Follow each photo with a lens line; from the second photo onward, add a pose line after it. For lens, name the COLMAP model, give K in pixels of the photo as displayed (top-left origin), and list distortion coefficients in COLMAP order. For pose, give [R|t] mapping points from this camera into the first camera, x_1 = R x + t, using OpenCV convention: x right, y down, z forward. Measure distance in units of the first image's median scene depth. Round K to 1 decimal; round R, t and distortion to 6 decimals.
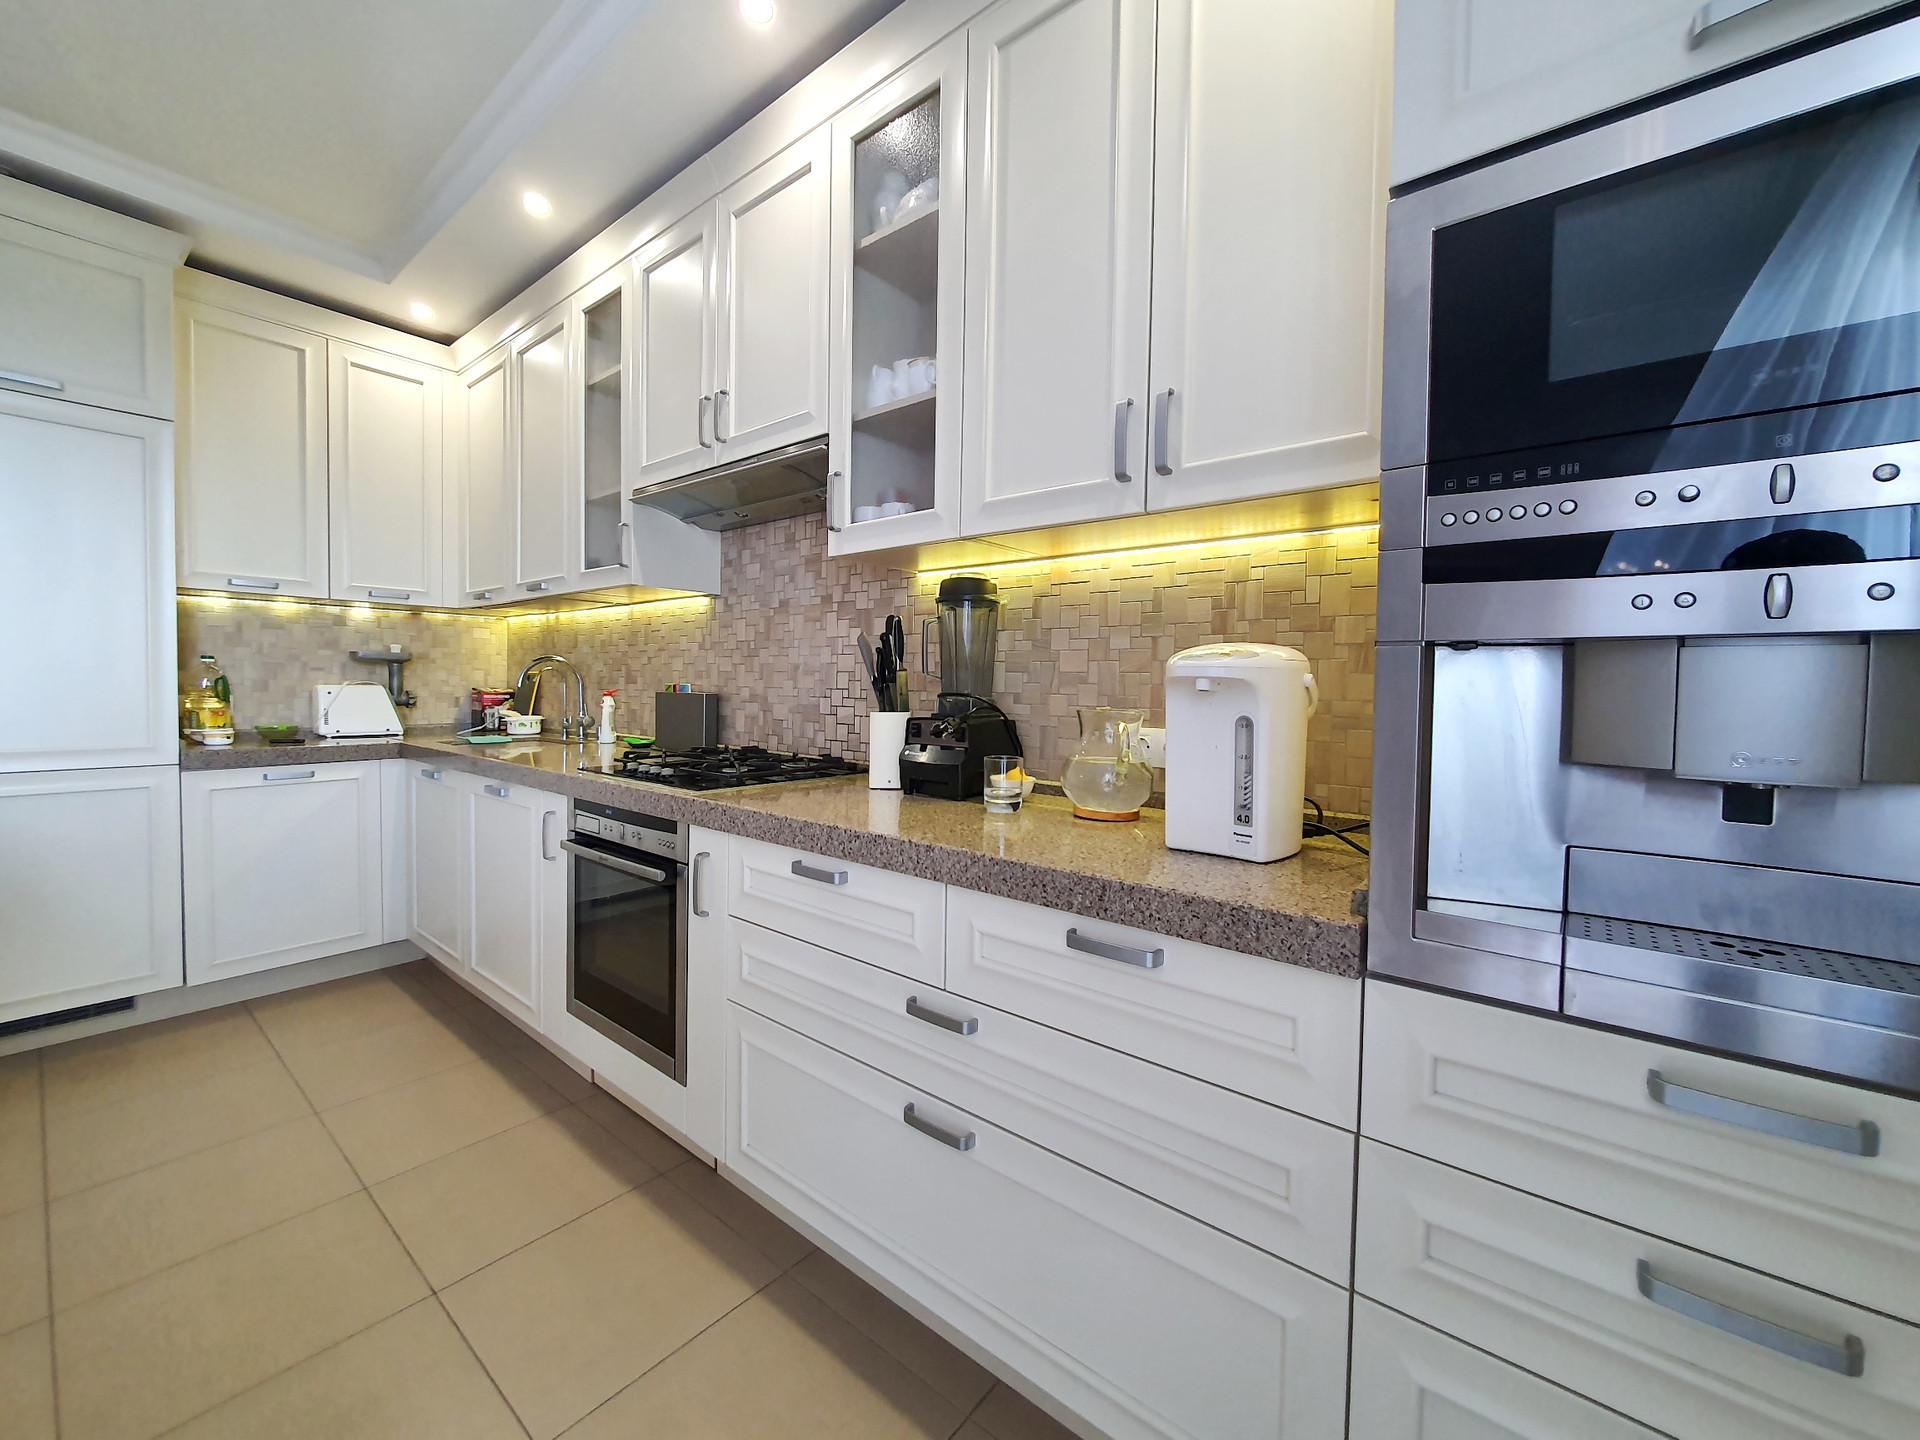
lens RADIAL K [[755.5, 0, 955.7], [0, 755.5, 695.9], [0, 0, 1]] dist [-0.018575, 0.000035]
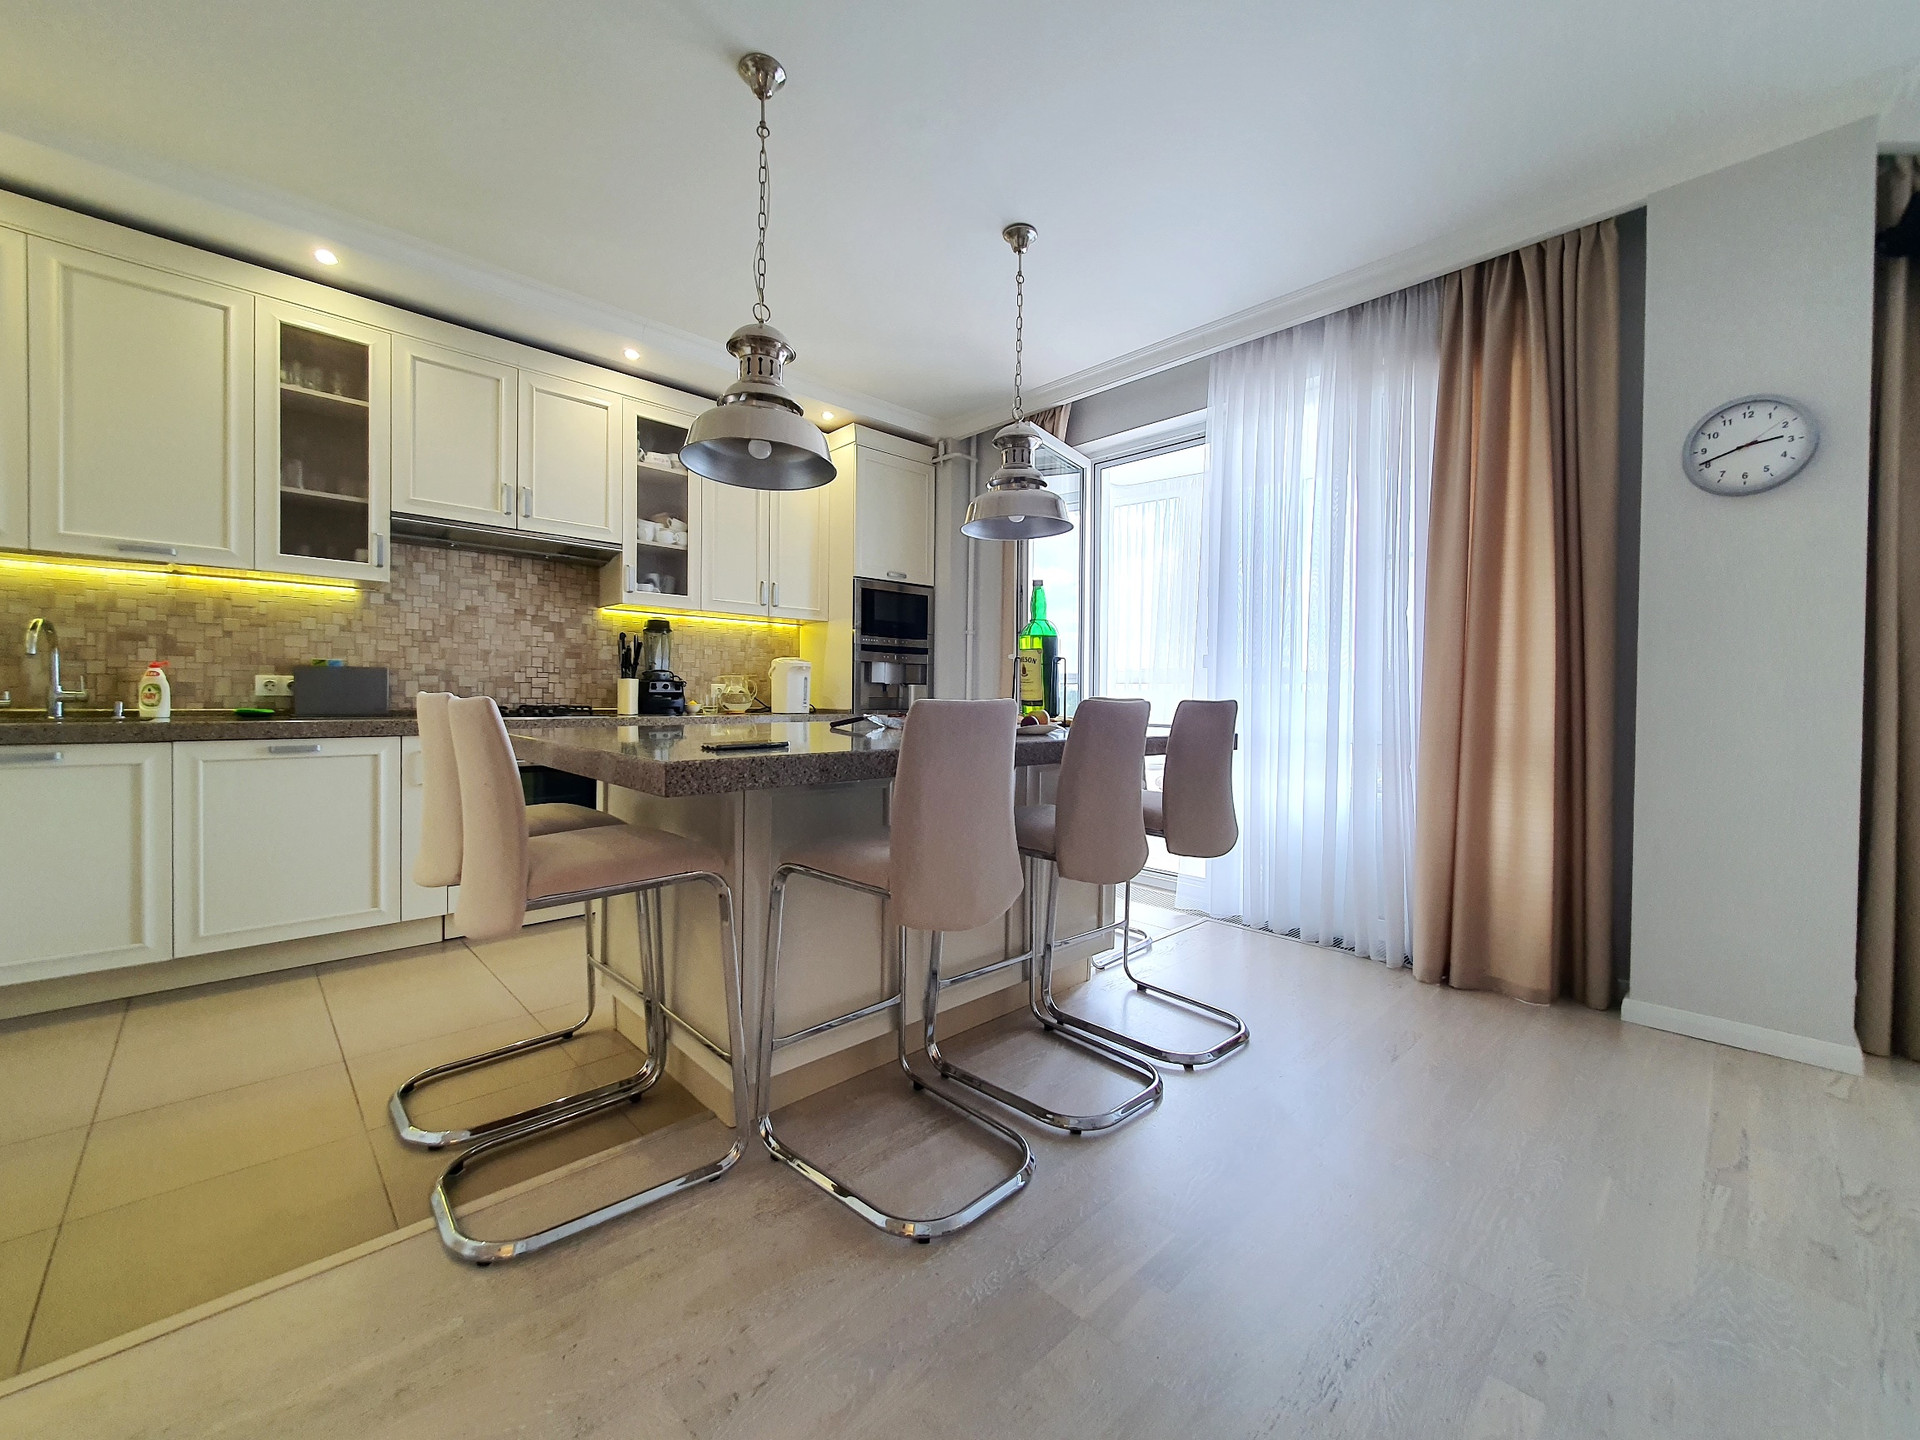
lens RADIAL K [[765.7, 0, 959.3], [0, 765.7, 705.8], [0, 0, 1]] dist [-0.003198, -0.000325]
pose [[0.119313, -0.021926, 0.992615, -1.687739], [0.012237, 0.999713, 0.020612, 0.052007], [-0.992781, 0.009687, 0.119547, -0.137874]]
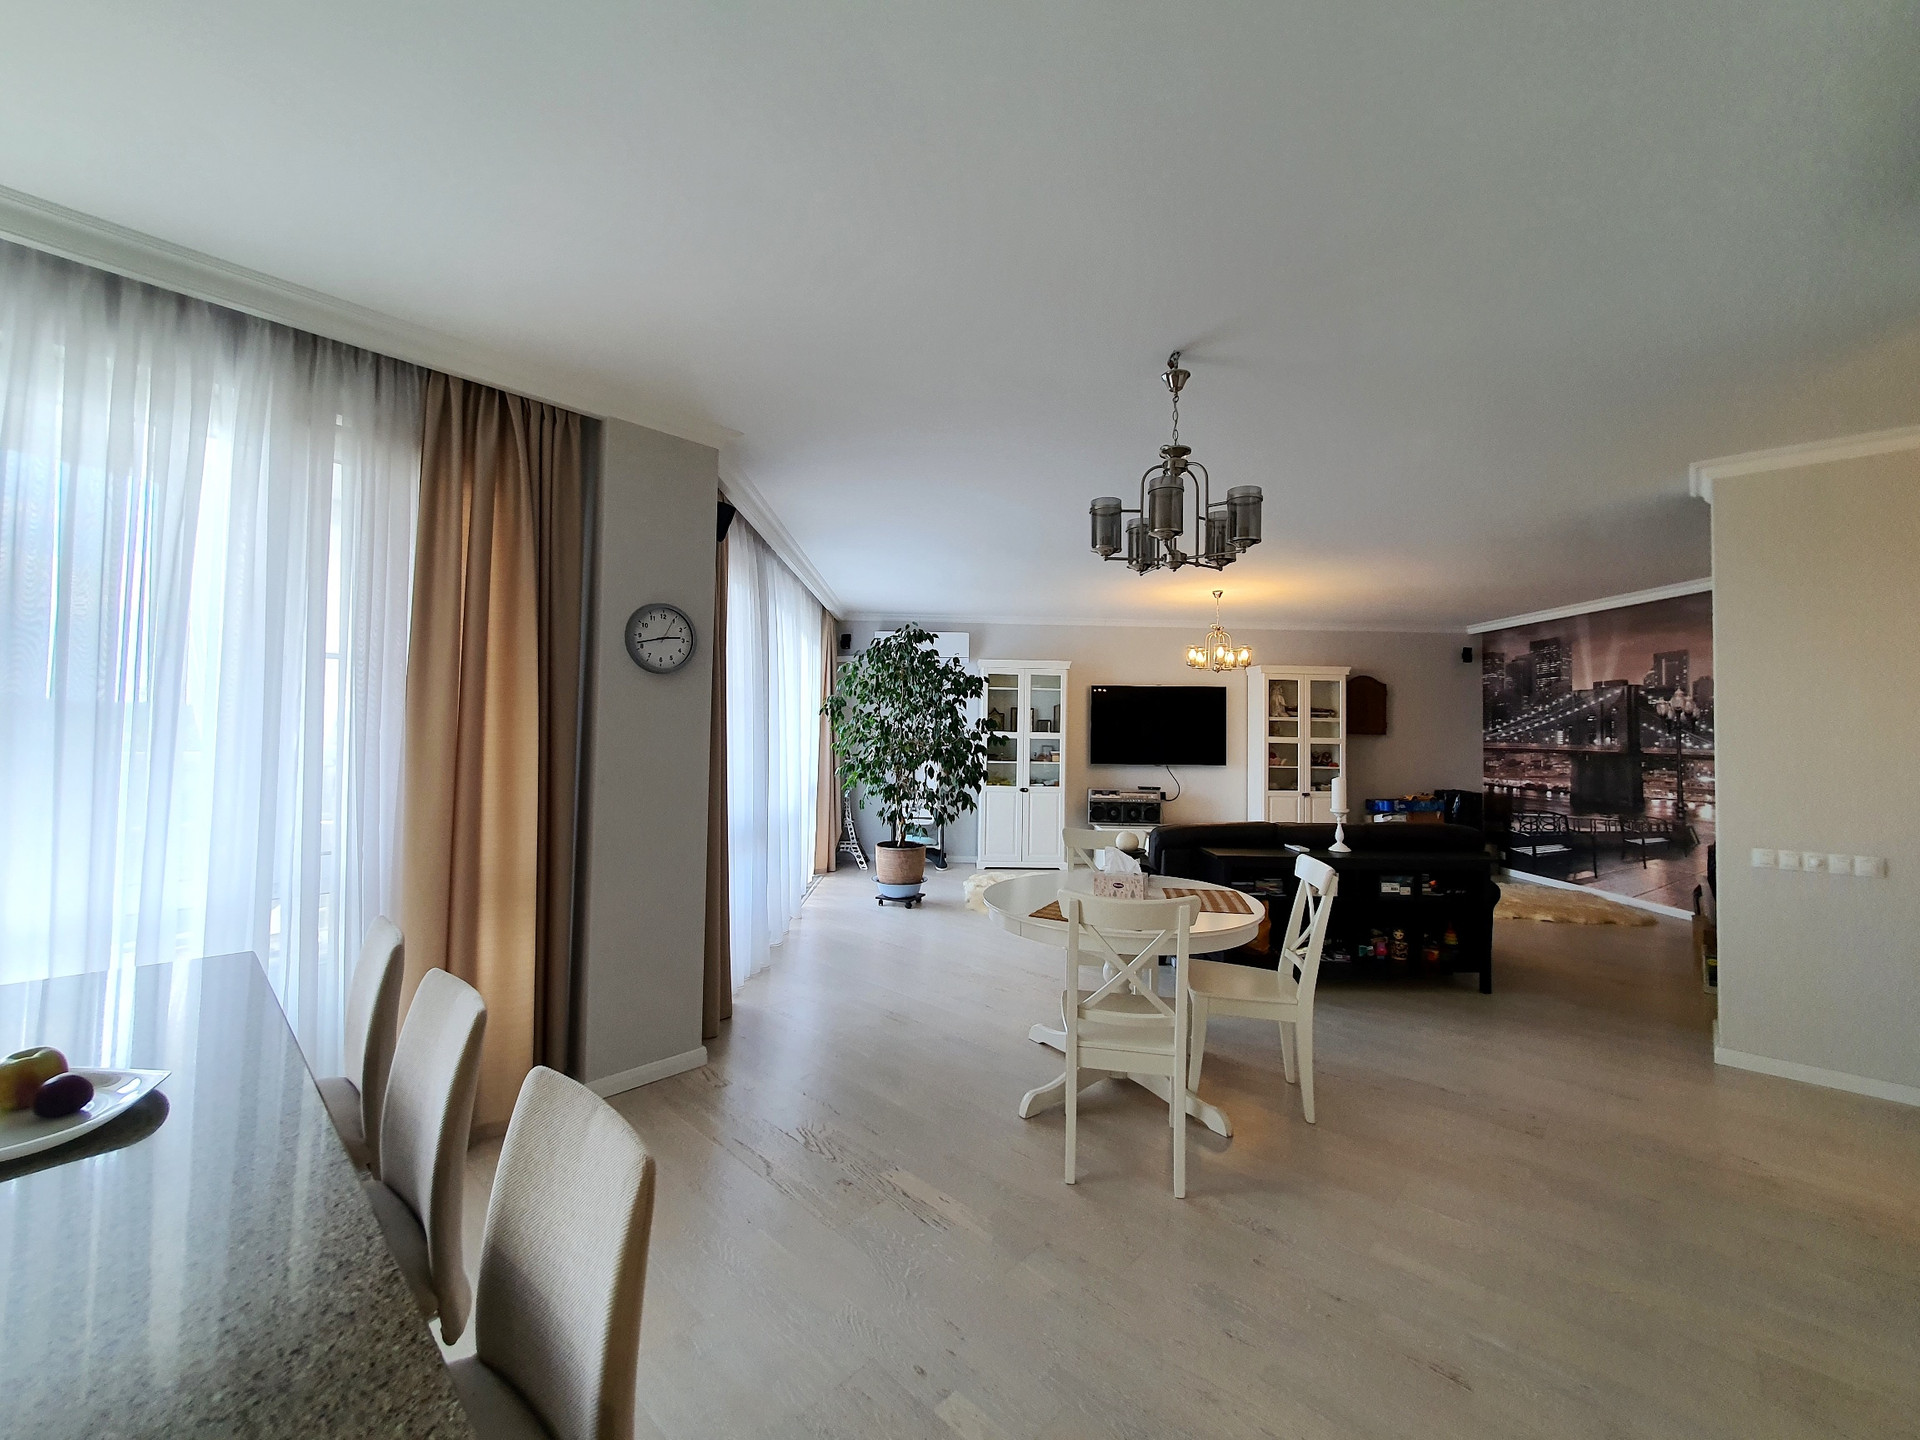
lens RADIAL K [[764.0, 0, 961.3], [0, 764.0, 707.5], [0, 0, 1]] dist [-0.008113, -0.000373]
pose [[-0.997189, -0.024527, 0.070800, -1.215453], [-0.025564, 0.999578, -0.013768, -0.122143], [-0.070433, -0.015540, -0.997395, 0.274979]]
